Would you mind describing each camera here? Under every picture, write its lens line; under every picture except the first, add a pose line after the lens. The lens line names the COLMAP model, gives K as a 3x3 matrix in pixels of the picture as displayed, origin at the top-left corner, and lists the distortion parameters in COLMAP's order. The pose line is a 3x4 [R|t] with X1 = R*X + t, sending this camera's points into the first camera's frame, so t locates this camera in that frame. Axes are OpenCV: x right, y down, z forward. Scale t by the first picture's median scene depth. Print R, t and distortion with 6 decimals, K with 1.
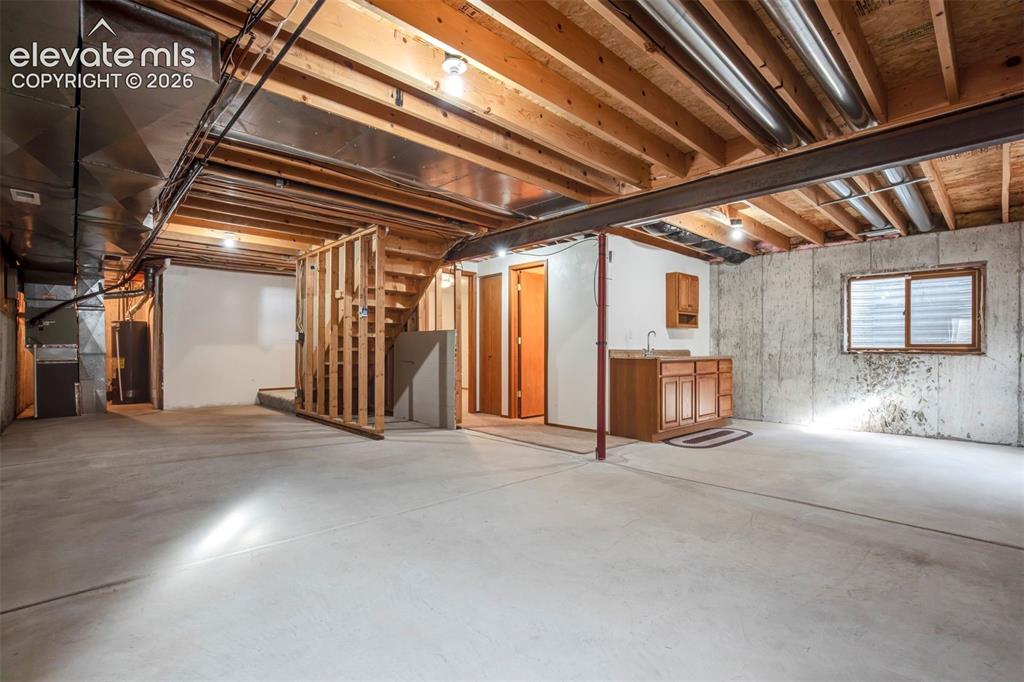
lens RADIAL K [[474.7, 0, 485.9], [0, 474.7, 347.3], [0, 0, 1]] dist [-0.017804, 0.006130]
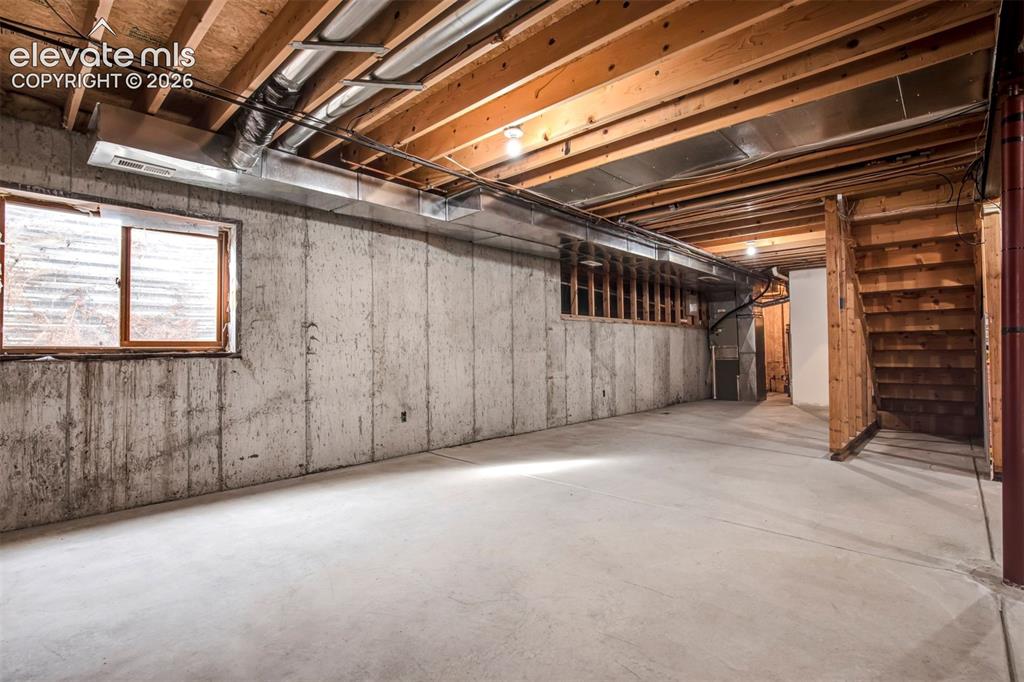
lens RADIAL K [[474.7, 0, 509.8], [0, 474.7, 343.9], [0, 0, 1]] dist [-0.017804, 0.006130]
pose [[0.084301, -0.016909, -0.996297, 0.740795], [0.015431, 0.999758, -0.015662, 0.000972], [0.996321, -0.014054, 0.084542, 0.532196]]
